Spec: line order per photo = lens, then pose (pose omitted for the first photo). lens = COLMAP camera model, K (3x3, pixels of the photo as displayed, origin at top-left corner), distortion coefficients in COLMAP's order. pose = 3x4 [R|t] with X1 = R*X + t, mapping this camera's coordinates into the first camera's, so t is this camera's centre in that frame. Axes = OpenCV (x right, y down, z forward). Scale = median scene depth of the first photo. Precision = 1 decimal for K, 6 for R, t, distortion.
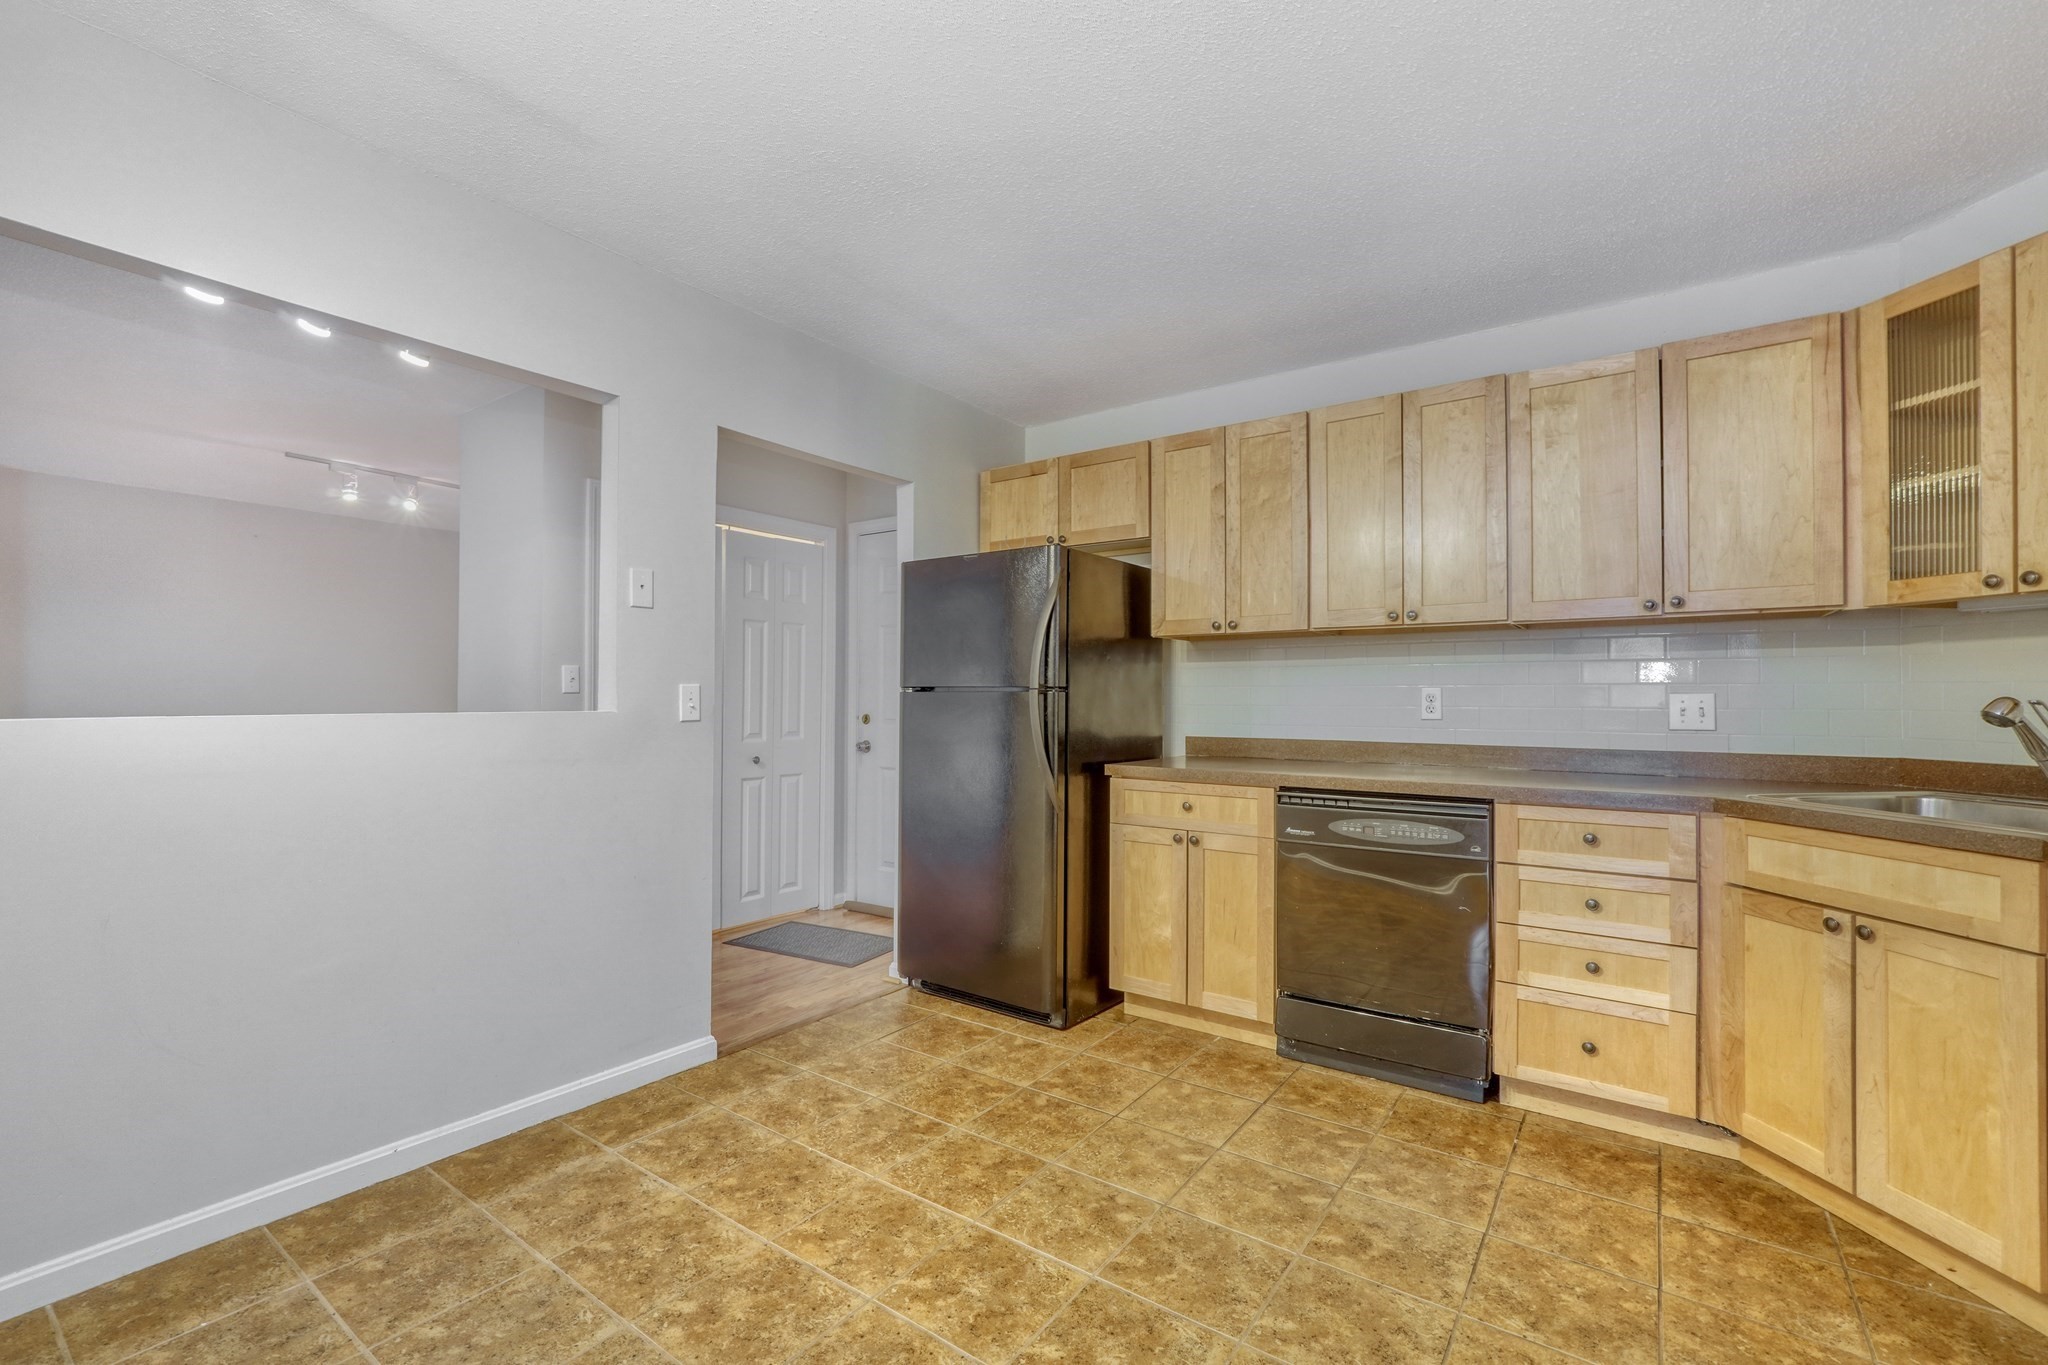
lens RADIAL K [[886.7, 0, 1030.7], [0, 886.7, 693.8], [0, 0, 1]] dist [-0.021543, 0.010684]
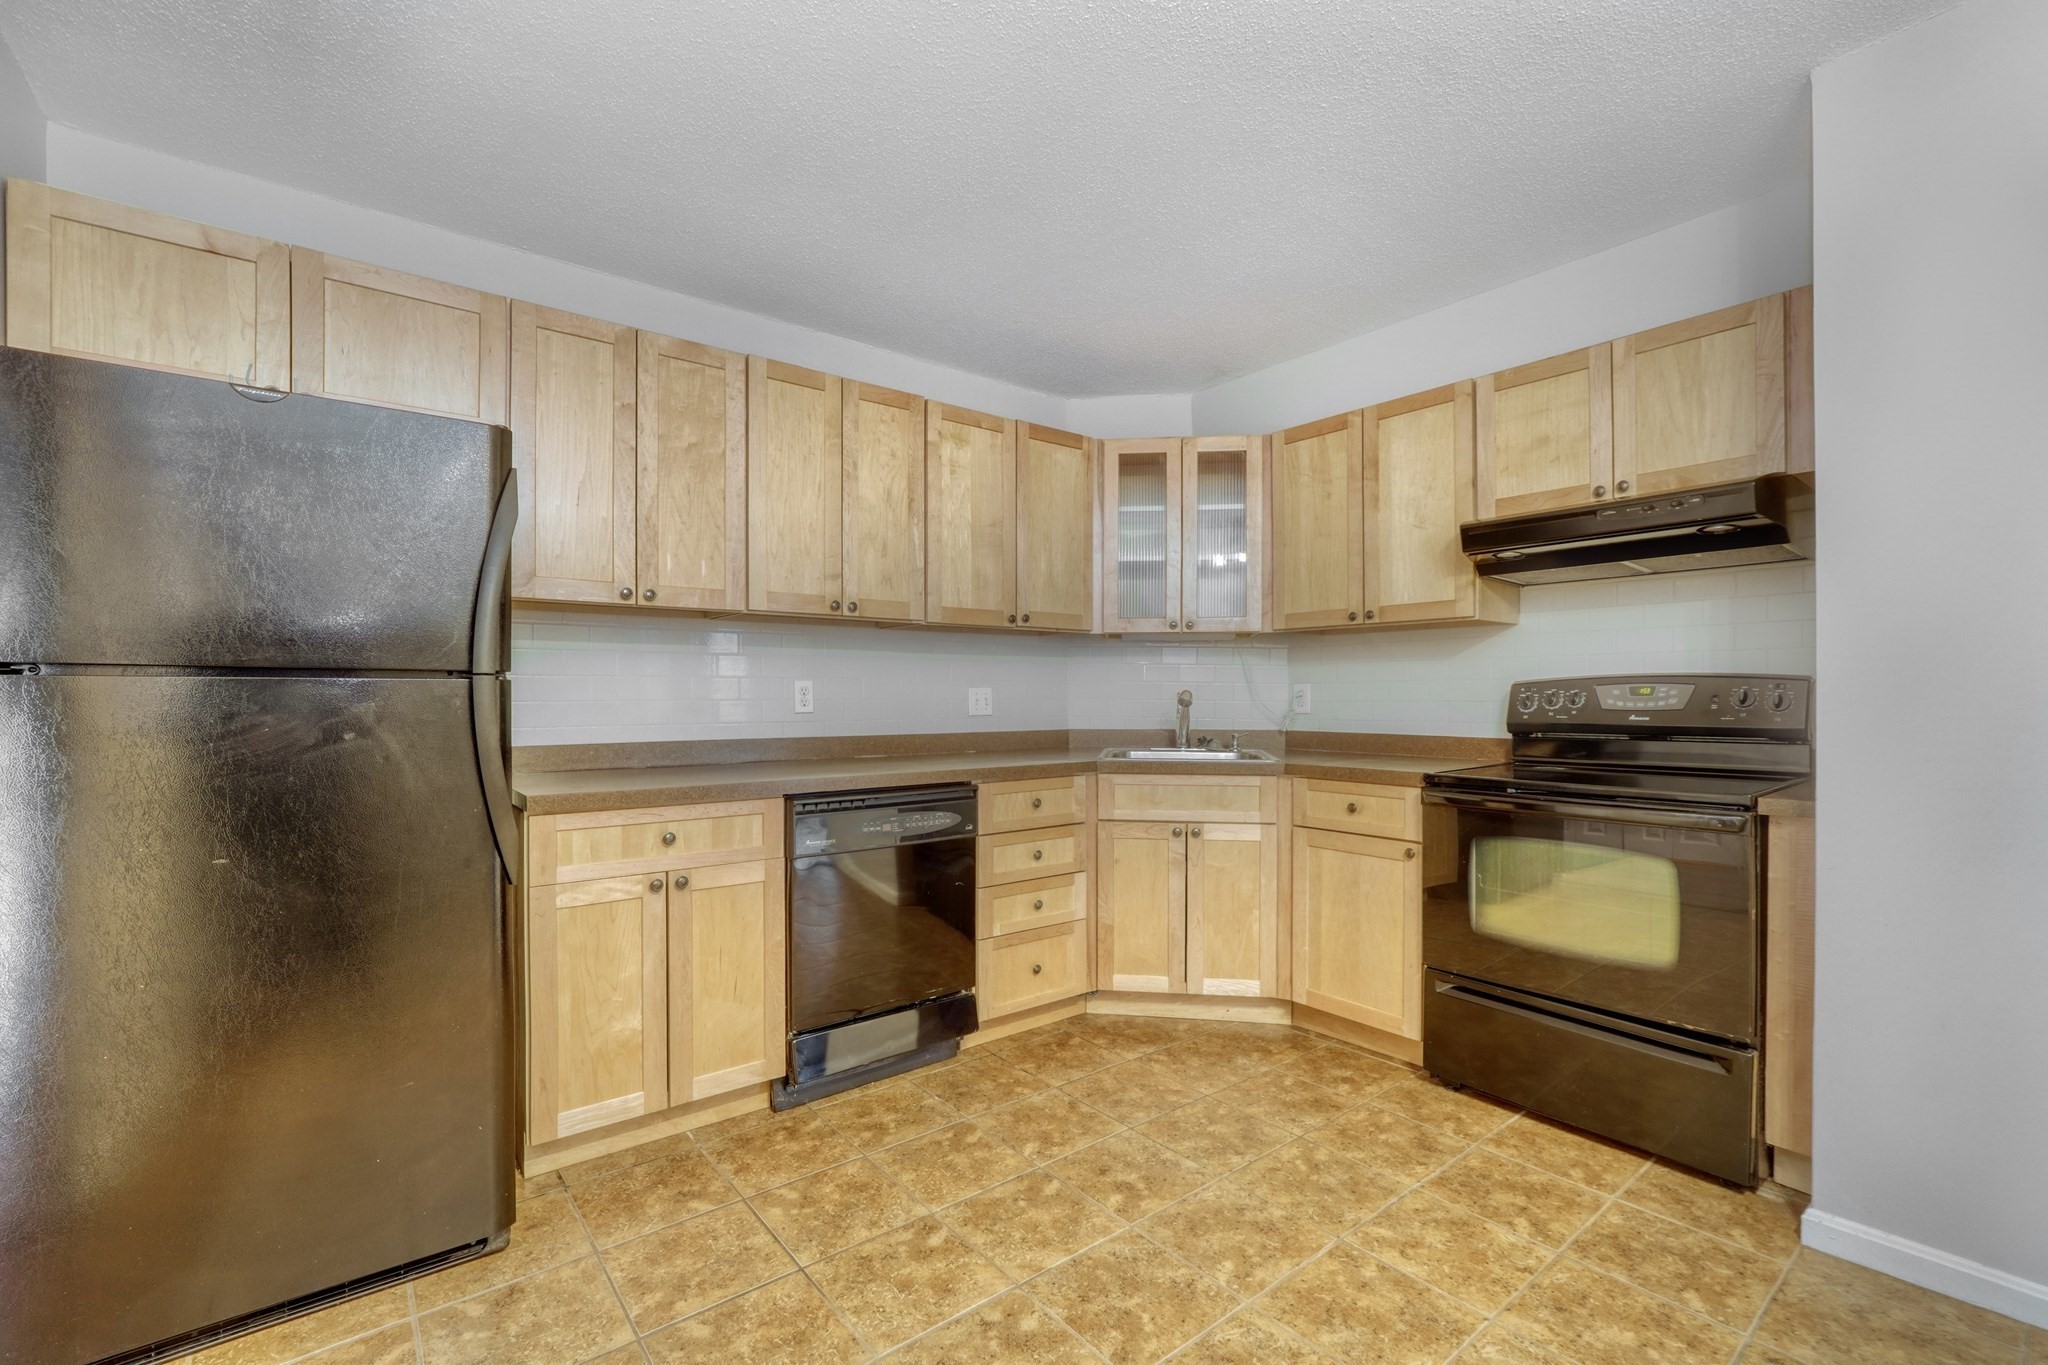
lens RADIAL K [[886.7, 0, 1030.7], [0, 886.7, 693.8], [0, 0, 1]] dist [-0.021543, 0.010684]
pose [[0.268136, -0.004582, 0.963370, -0.524012], [-0.005339, 0.999966, 0.006242, 0.000905], [-0.963366, -0.006817, 0.268103, 0.602312]]
